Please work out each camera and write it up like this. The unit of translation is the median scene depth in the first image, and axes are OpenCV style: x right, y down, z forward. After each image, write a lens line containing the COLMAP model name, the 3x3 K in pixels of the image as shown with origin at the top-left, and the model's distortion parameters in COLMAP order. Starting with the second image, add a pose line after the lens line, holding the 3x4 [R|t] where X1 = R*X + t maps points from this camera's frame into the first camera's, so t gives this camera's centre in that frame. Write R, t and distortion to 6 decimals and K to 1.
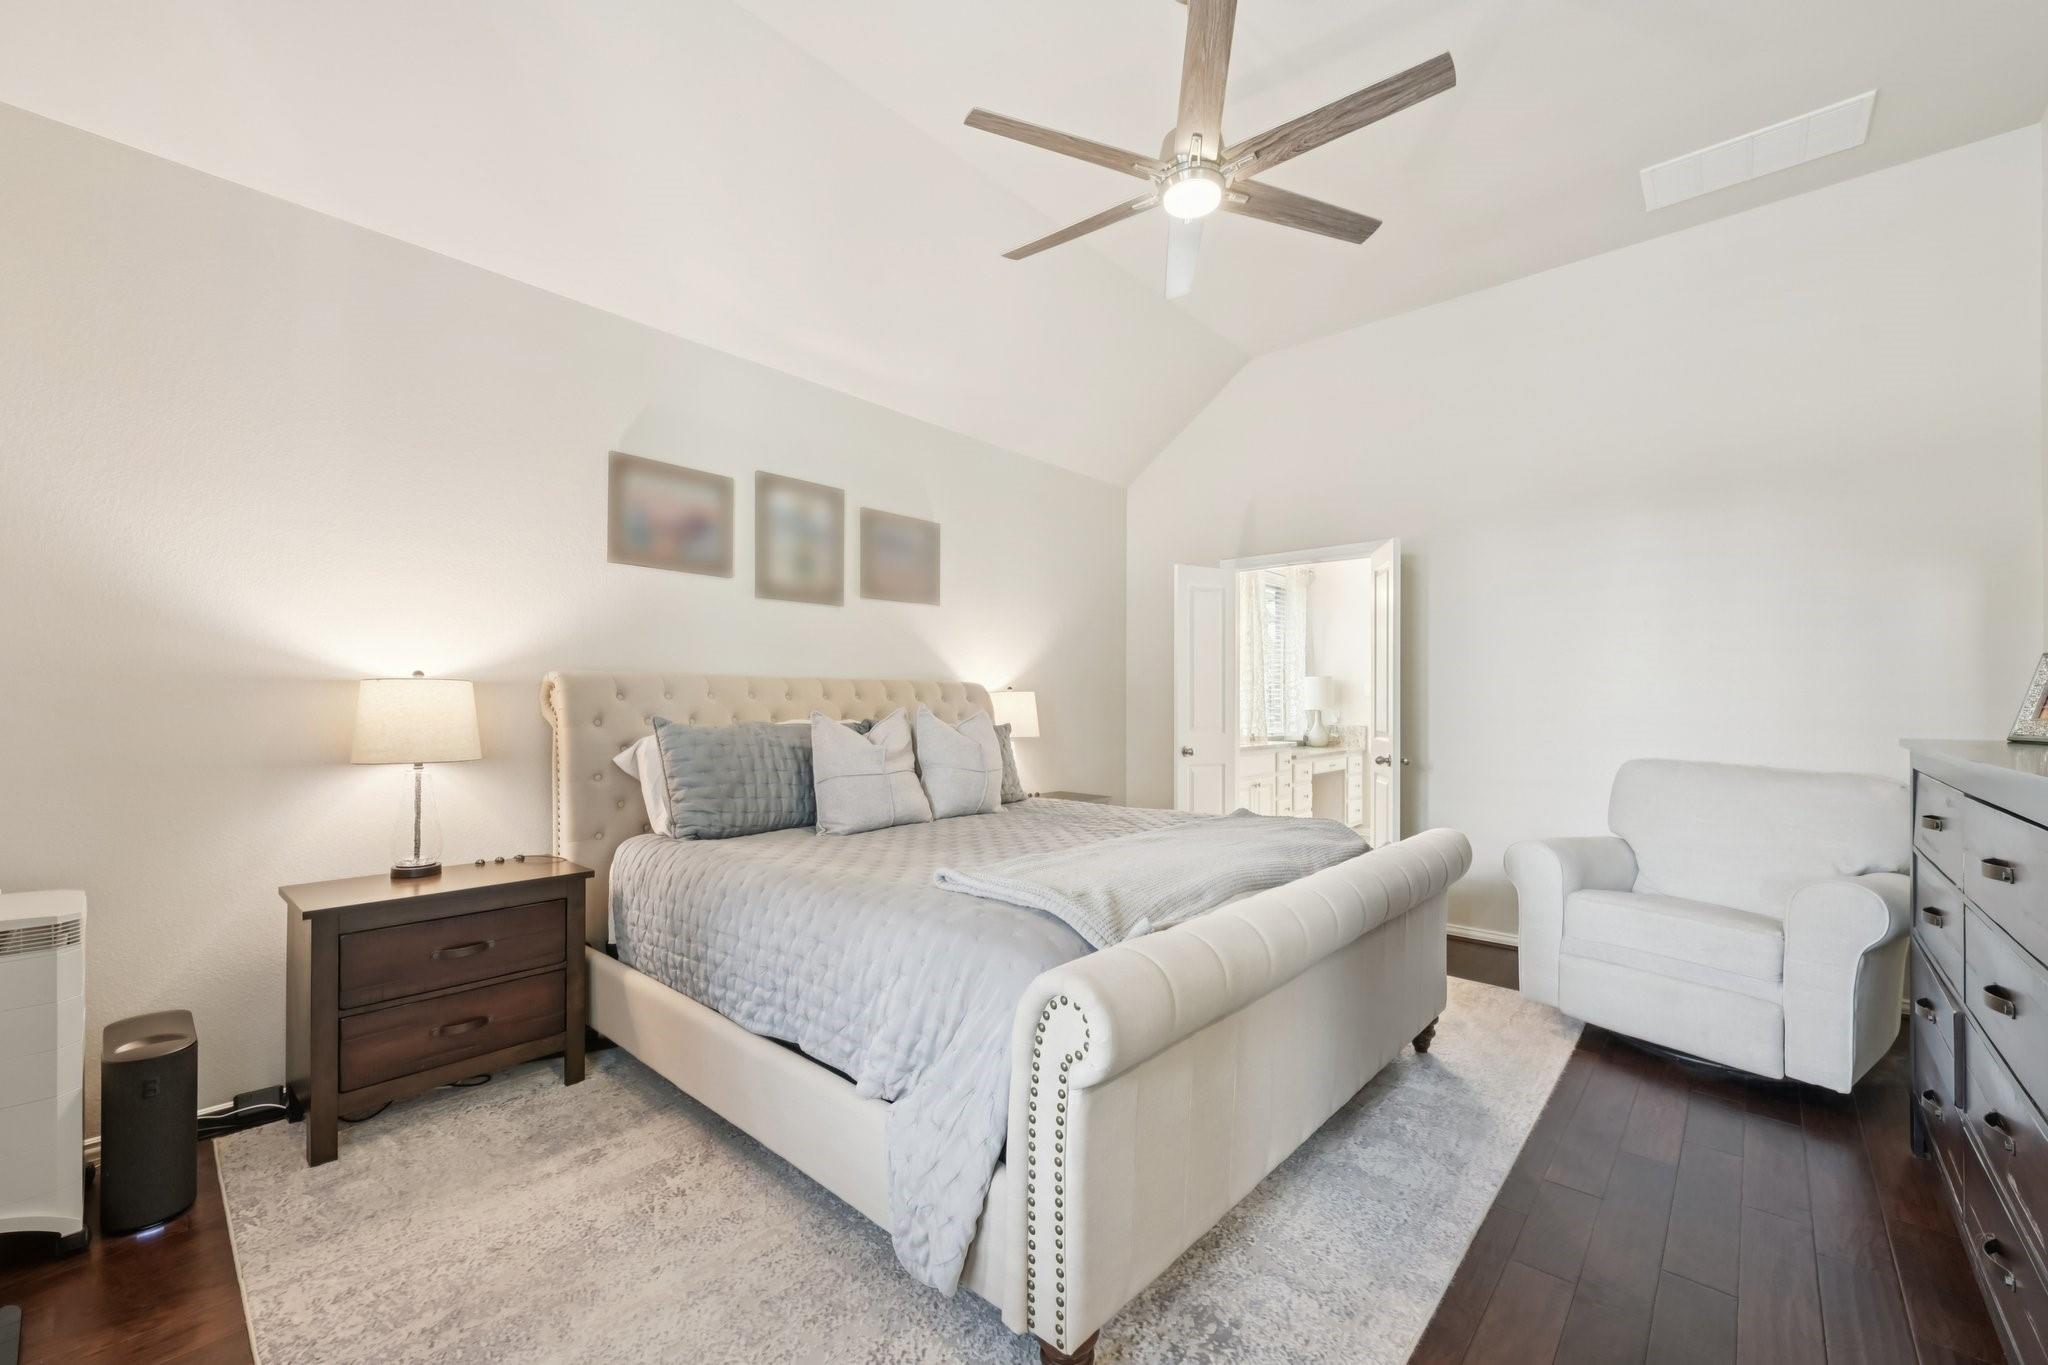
lens RADIAL K [[815.1, 0, 1025.7], [0, 815.1, 695.9], [0, 0, 1]] dist [-0.003428, 0.000140]
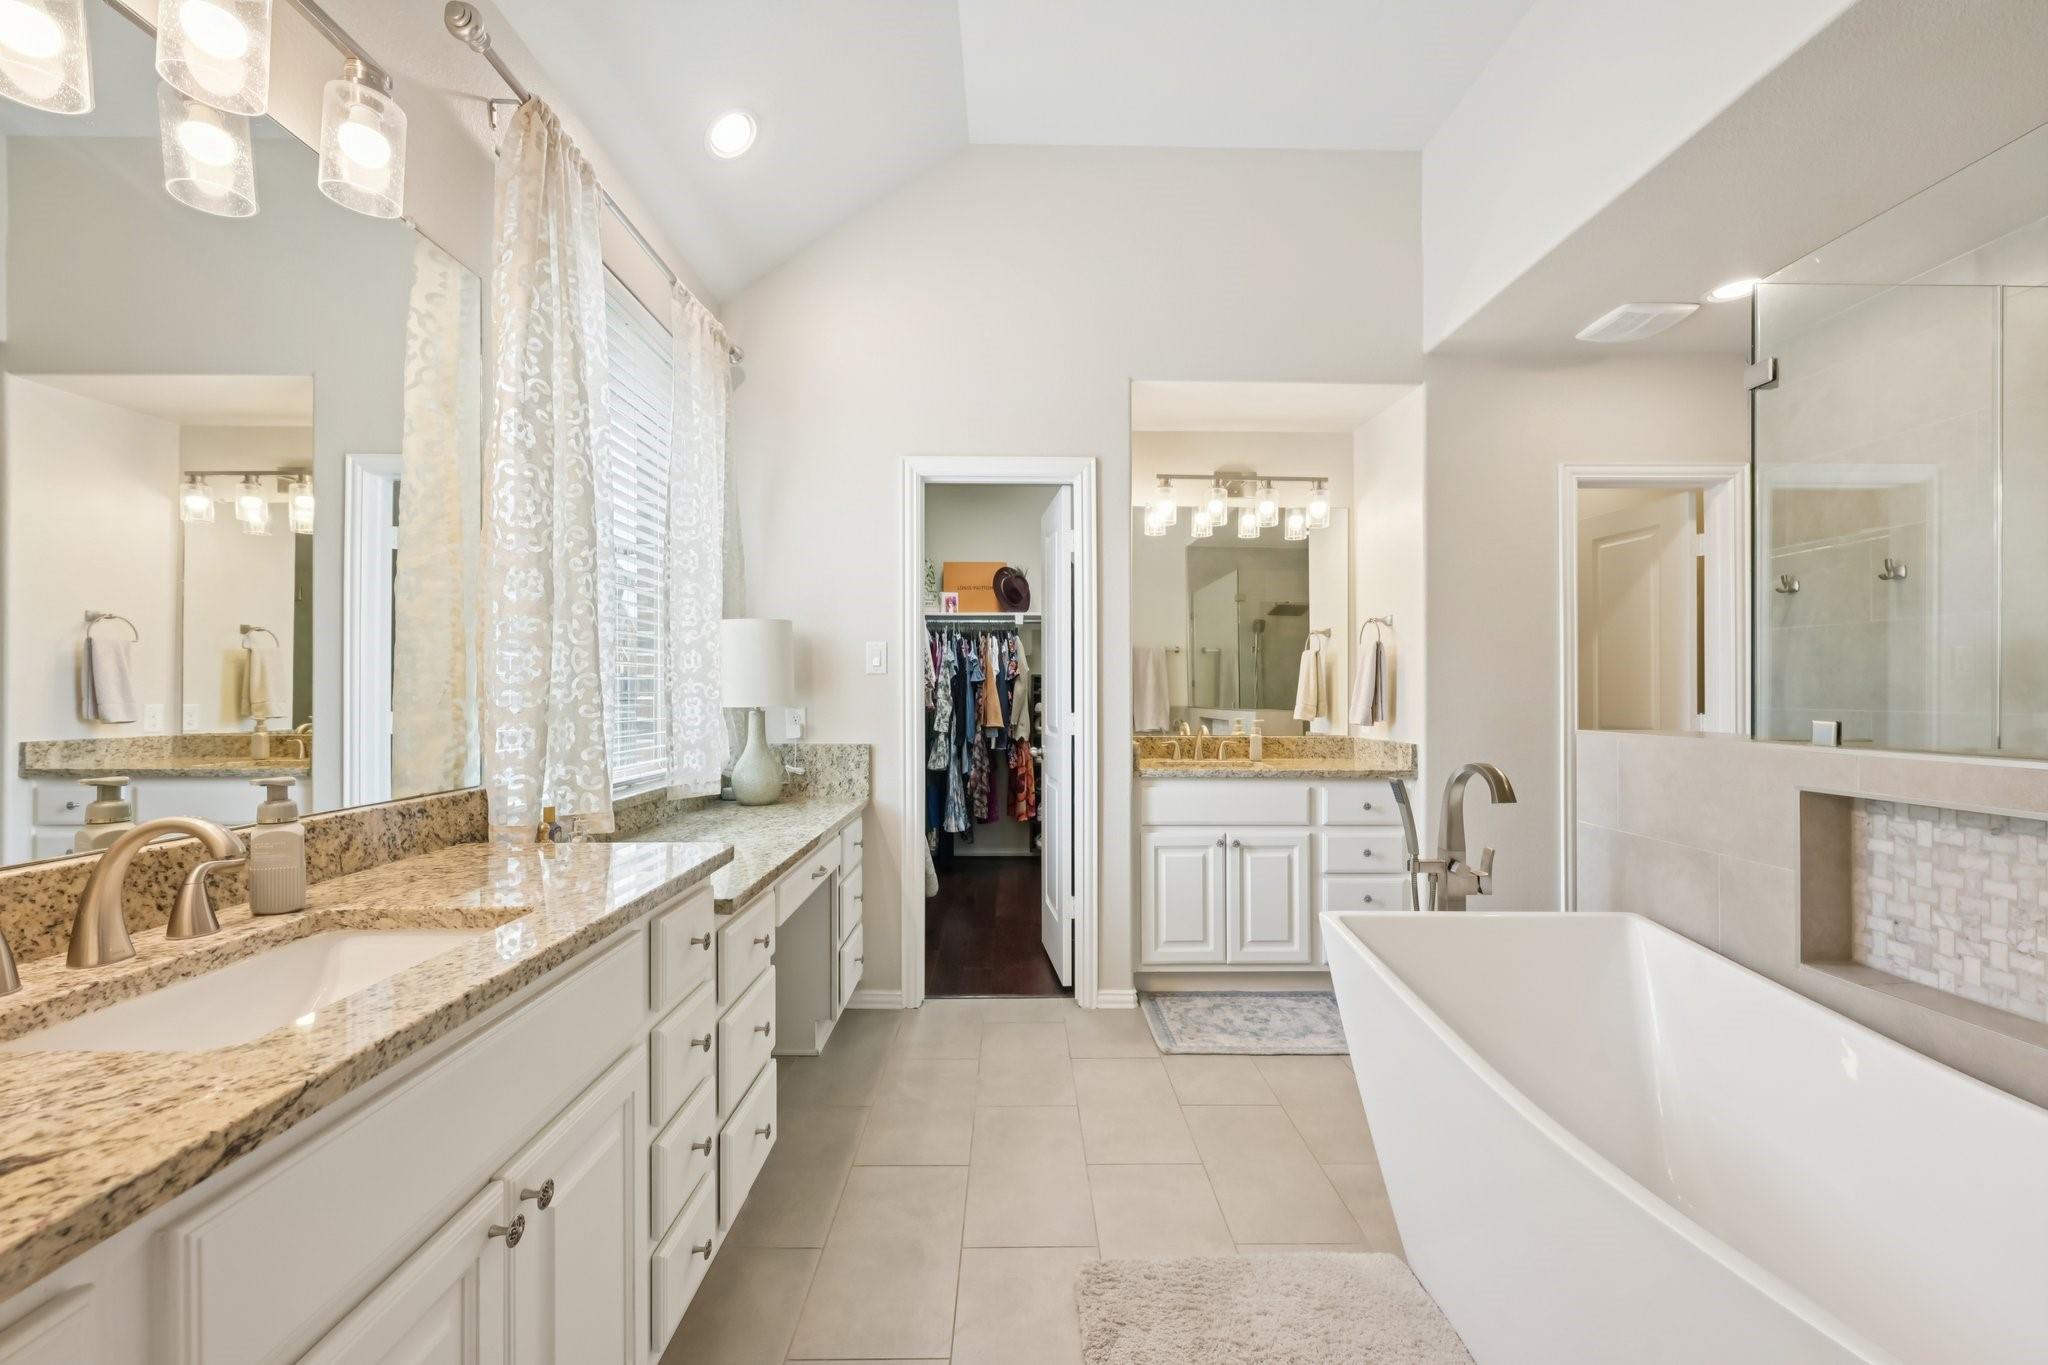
lens RADIAL K [[809.1, 0, 1026.5], [0, 809.1, 690.3], [0, 0, 1]] dist [-0.000933, -0.000094]
pose [[0.737881, -0.004254, 0.674917, 0.443301], [-0.004182, 0.999932, 0.010874, 0.010610], [-0.674917, -0.010847, 0.737814, 1.439056]]
